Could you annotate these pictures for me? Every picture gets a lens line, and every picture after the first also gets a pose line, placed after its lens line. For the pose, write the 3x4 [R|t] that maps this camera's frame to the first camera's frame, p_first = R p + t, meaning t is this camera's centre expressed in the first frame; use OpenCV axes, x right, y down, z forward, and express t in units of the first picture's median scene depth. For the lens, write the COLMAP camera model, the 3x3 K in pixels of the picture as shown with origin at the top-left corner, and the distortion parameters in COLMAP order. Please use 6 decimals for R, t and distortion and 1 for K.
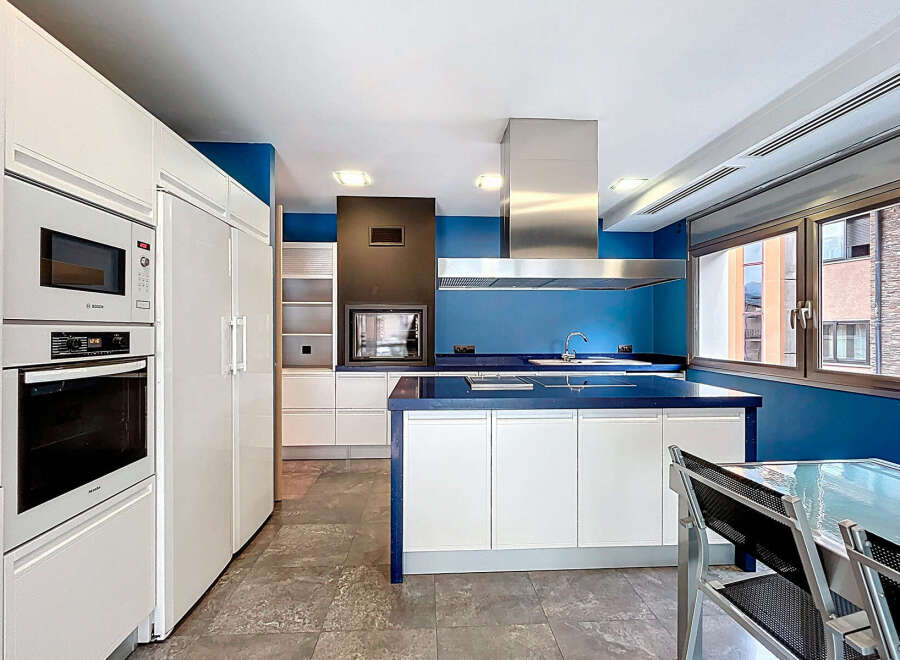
lens RADIAL K [[412.3, 0, 448.6], [0, 412.3, 332.5], [0, 0, 1]] dist [-0.004141, 0.000427]
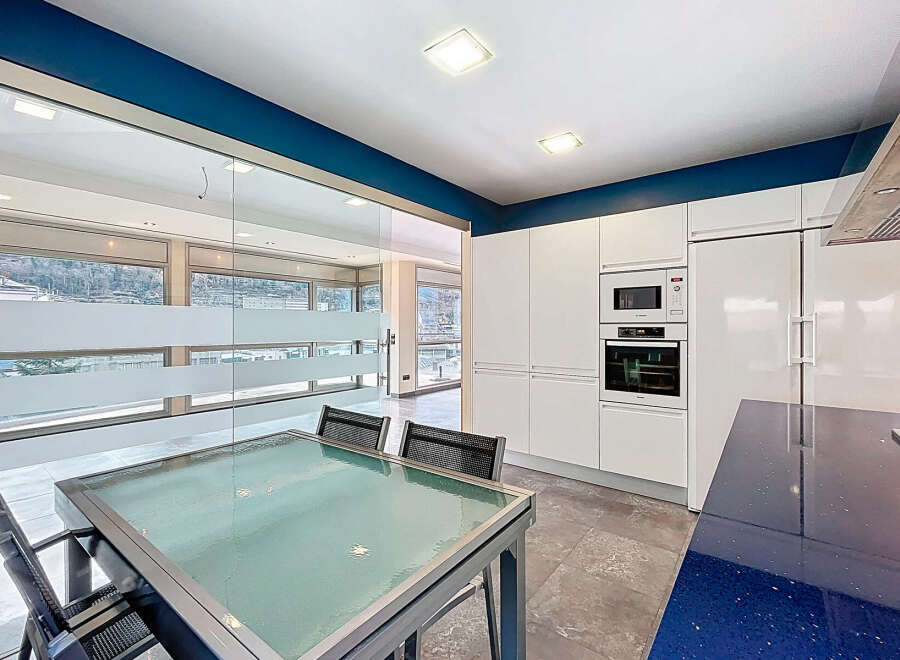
lens RADIAL K [[412.3, 0, 449.9], [0, 412.3, 327.6], [0, 0, 1]] dist [-0.004141, 0.000427]
pose [[-0.661040, 0.001459, -0.750349, 1.399838], [-0.003315, 0.999983, 0.004864, -0.005733], [0.750343, 0.005703, -0.661024, 1.578369]]
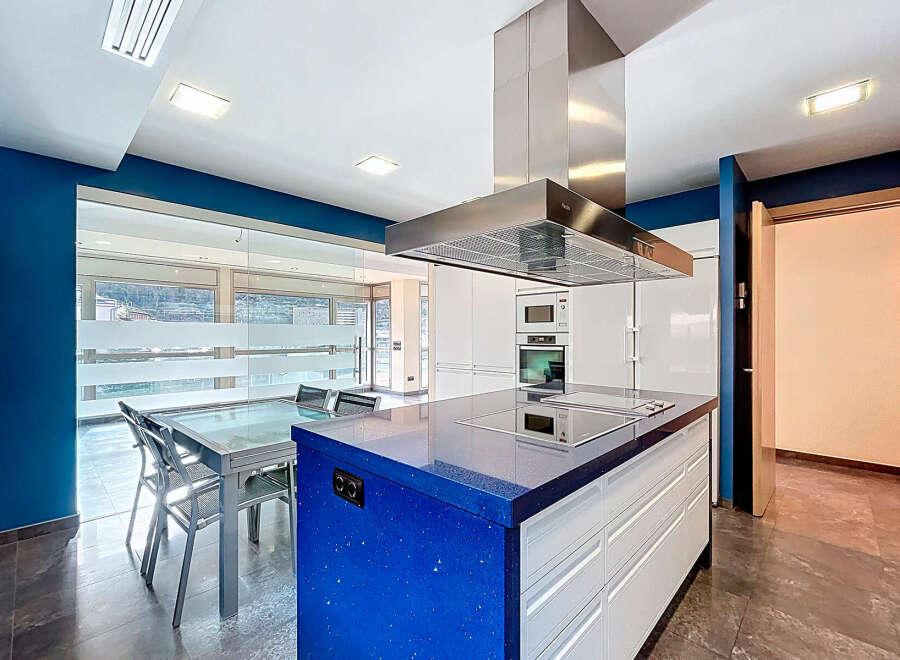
lens RADIAL K [[412.3, 0, 450.6], [0, 412.3, 334.3], [0, 0, 1]] dist [-0.004141, 0.000427]
pose [[-0.733488, -0.001614, -0.679701, 1.559743], [-0.002728, 0.999996, 0.000569, -0.010218], [0.679697, 0.002272, -0.733489, 2.562906]]
